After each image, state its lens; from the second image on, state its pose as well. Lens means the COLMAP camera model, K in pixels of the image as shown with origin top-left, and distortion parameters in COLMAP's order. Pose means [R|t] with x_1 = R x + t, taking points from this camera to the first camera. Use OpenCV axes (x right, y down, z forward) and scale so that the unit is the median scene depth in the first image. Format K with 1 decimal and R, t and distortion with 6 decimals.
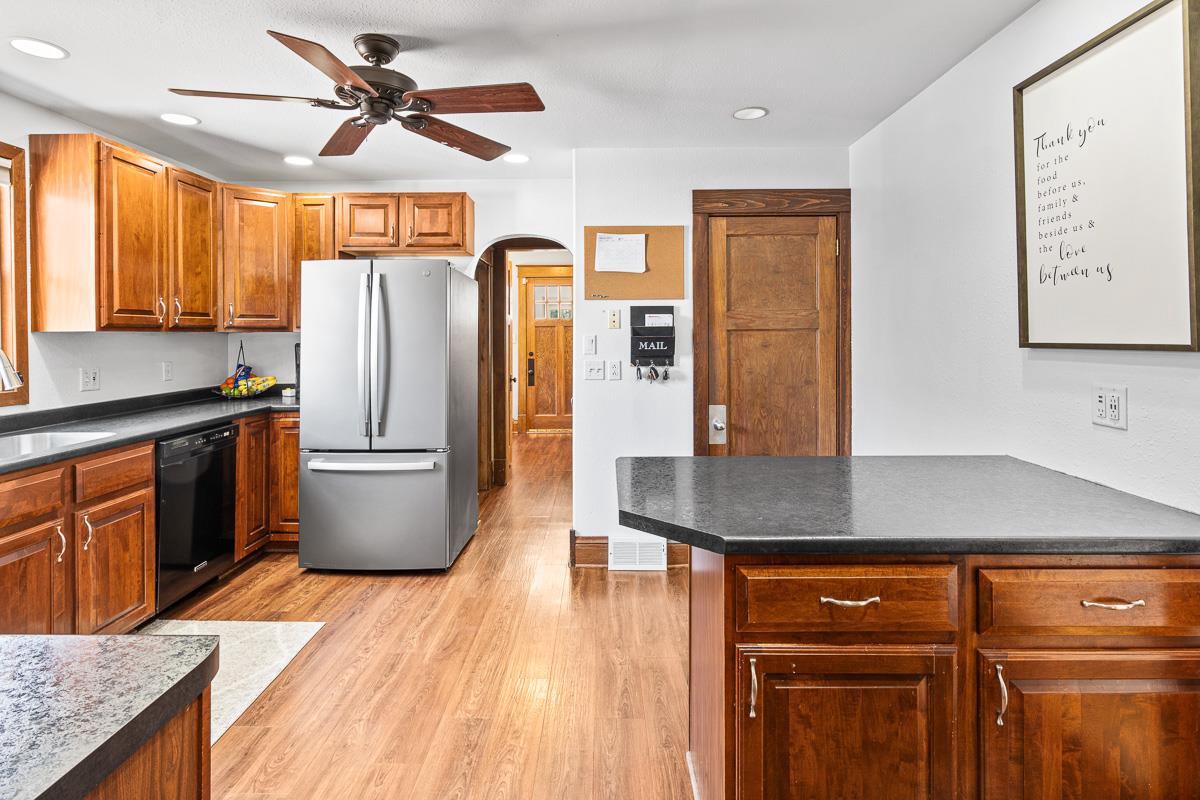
lens RADIAL K [[570.5, 0, 597.2], [0, 570.5, 380.7], [0, 0, 1]] dist [-0.001742, -0.000288]
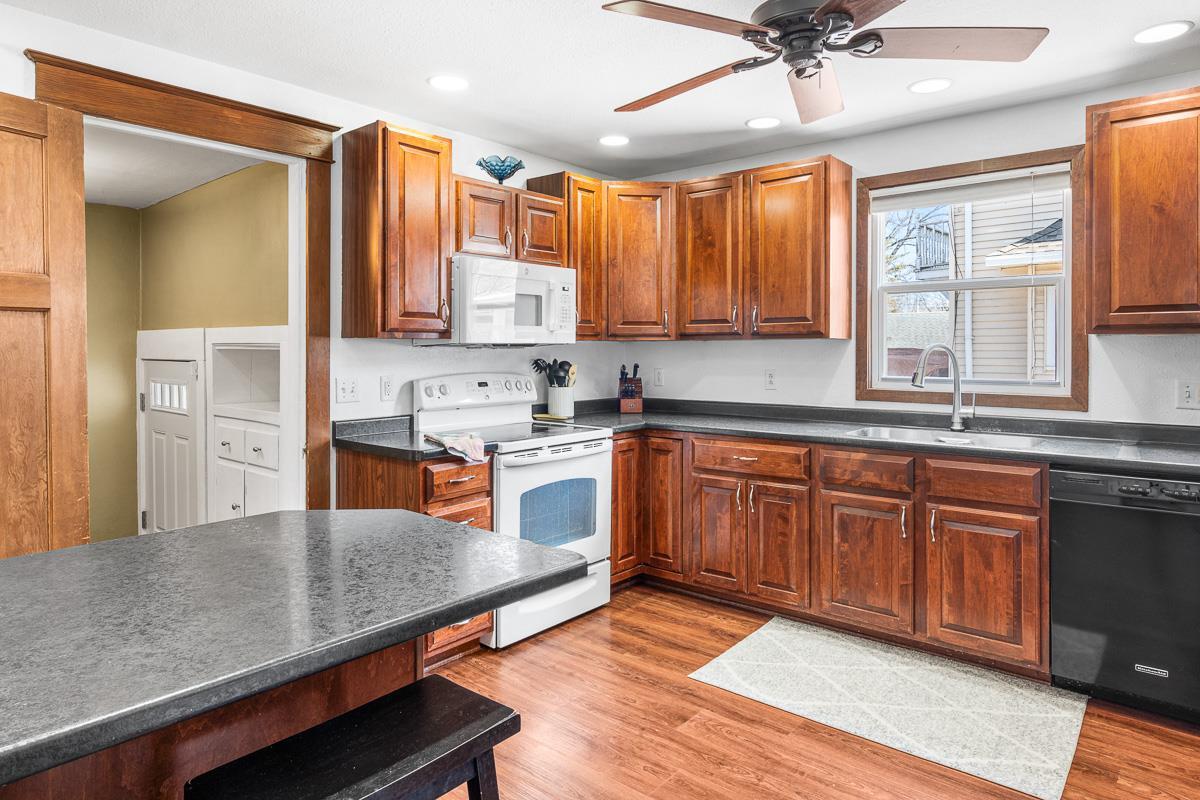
lens RADIAL K [[699.9, 0, 598.1], [0, 699.9, 377.2], [0, 0, 1]] dist [0.002687, 0.001140]
pose [[-0.630030, 0.030179, -0.775984, 0.477503], [-0.057250, 0.994721, 0.085167, -0.079638], [0.774457, 0.098083, -0.624977, 1.232078]]
